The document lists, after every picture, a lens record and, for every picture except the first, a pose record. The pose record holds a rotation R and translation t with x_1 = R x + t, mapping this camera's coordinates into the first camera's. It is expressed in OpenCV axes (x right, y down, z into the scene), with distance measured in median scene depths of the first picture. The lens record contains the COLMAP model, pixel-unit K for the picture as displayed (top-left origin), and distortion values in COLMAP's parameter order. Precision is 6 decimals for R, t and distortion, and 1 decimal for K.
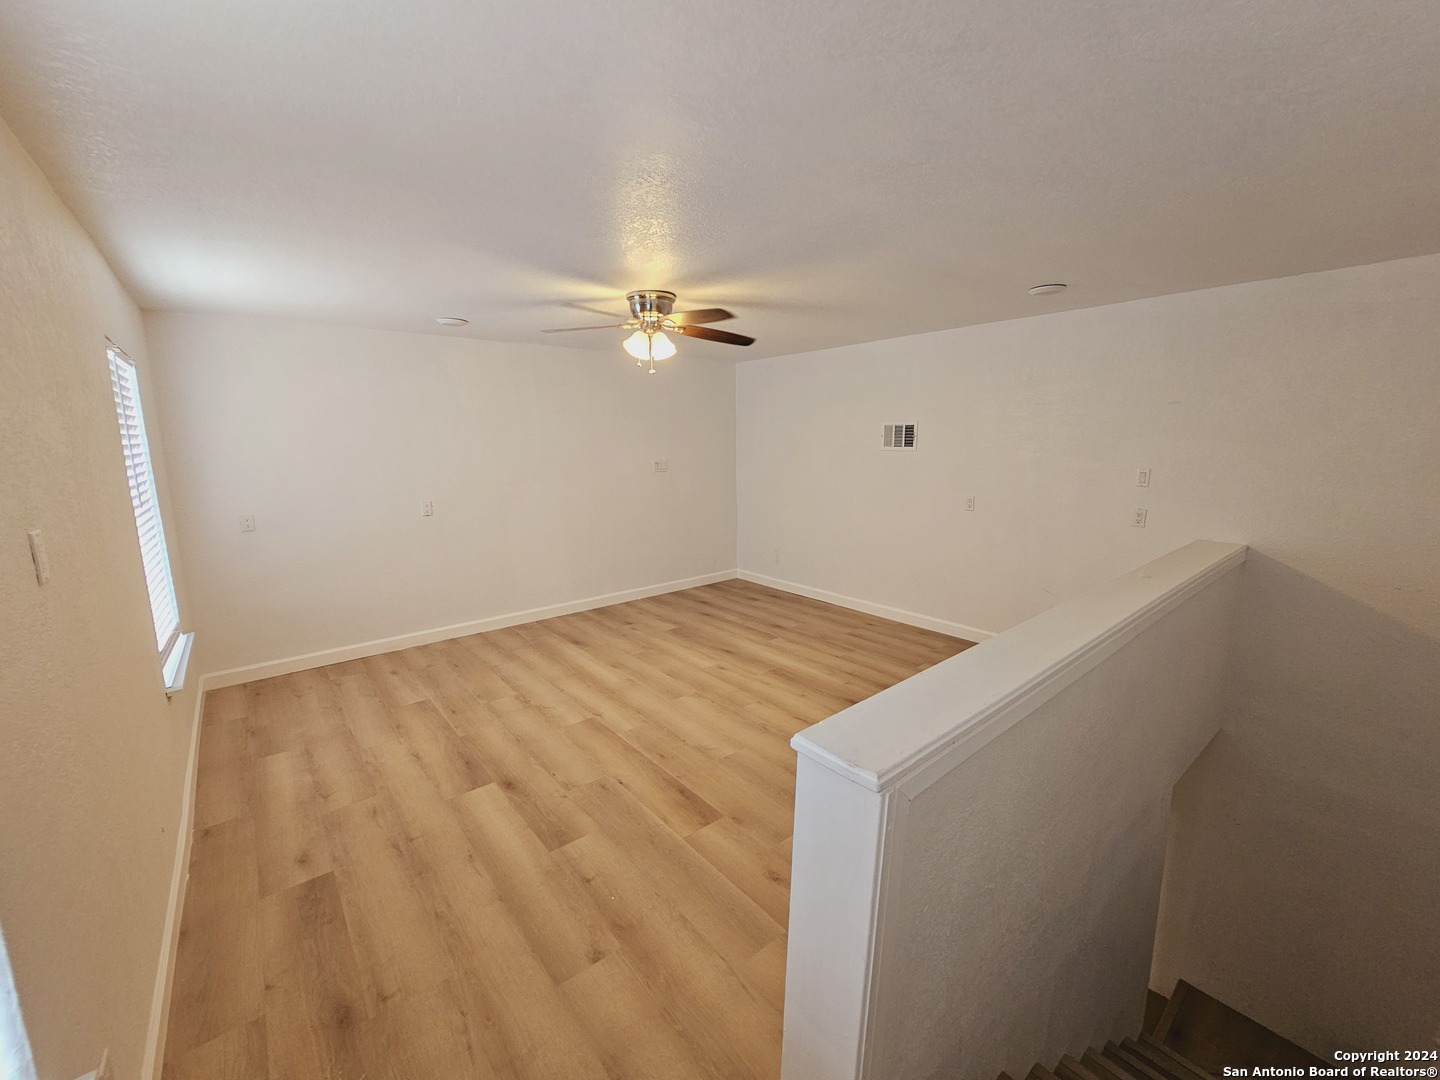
lens RADIAL K [[590.5, 0, 714.0], [0, 590.5, 535.8], [0, 0, 1]] dist [-0.004493, 0.002448]
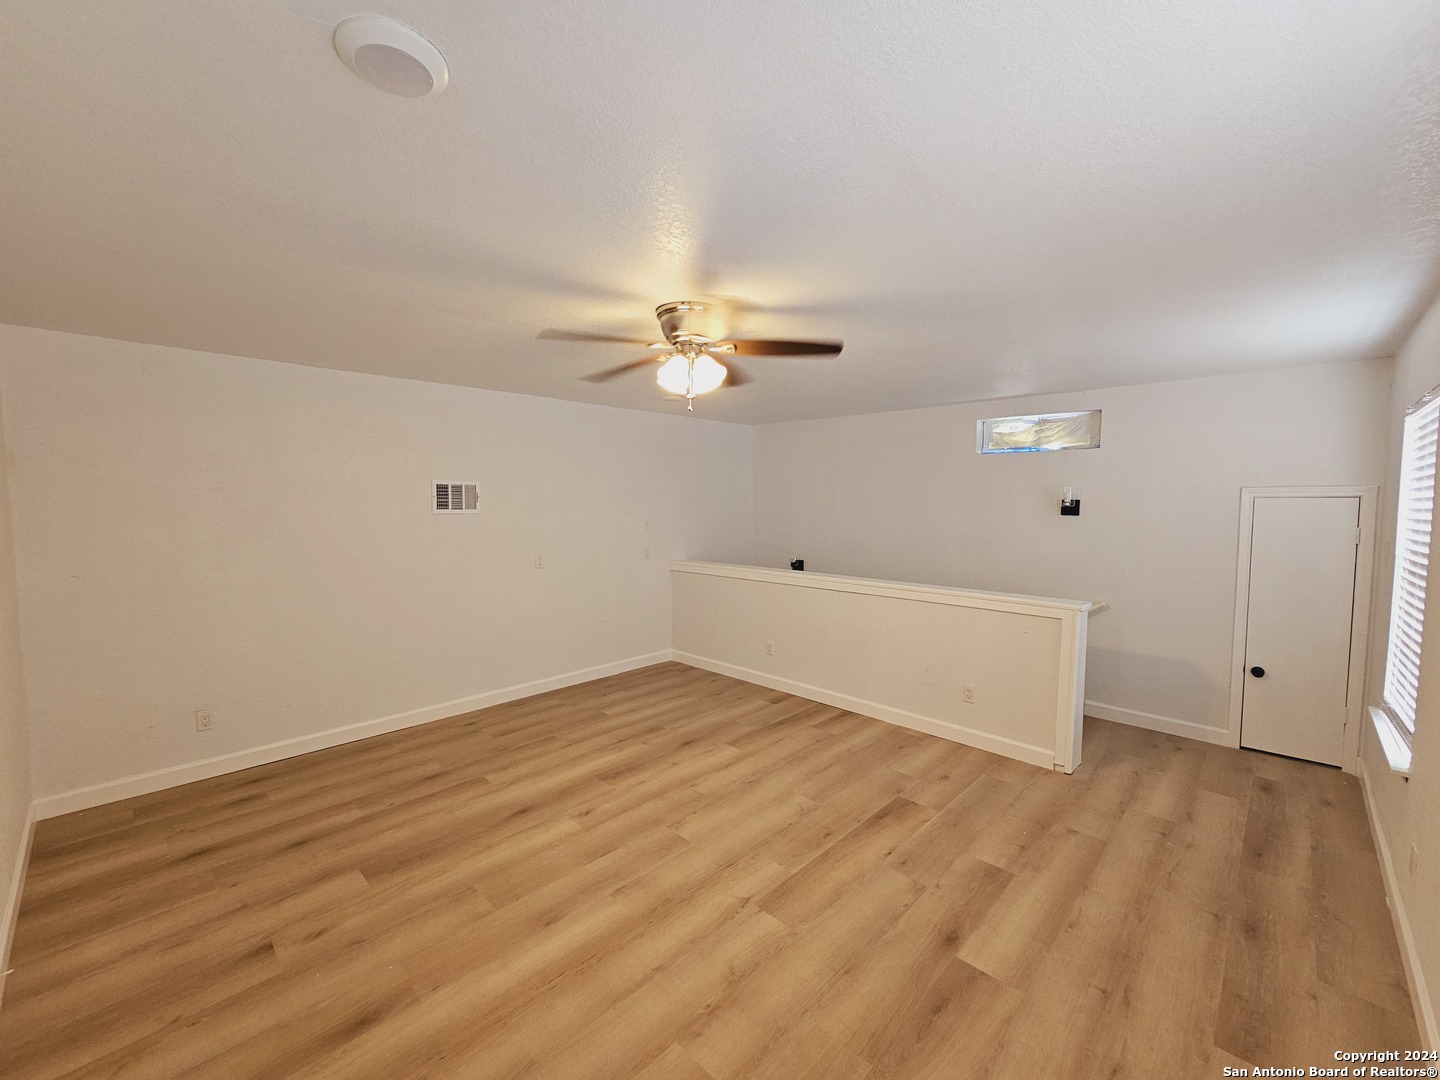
lens RADIAL K [[590.5, 0, 714.0], [0, 590.5, 535.8], [0, 0, 1]] dist [-0.004493, 0.002448]
pose [[-0.113116, -0.051036, 0.992270, -0.788333], [0.162667, 0.984254, 0.069167, -0.149792], [-0.980176, 0.169233, -0.103033, 0.972101]]
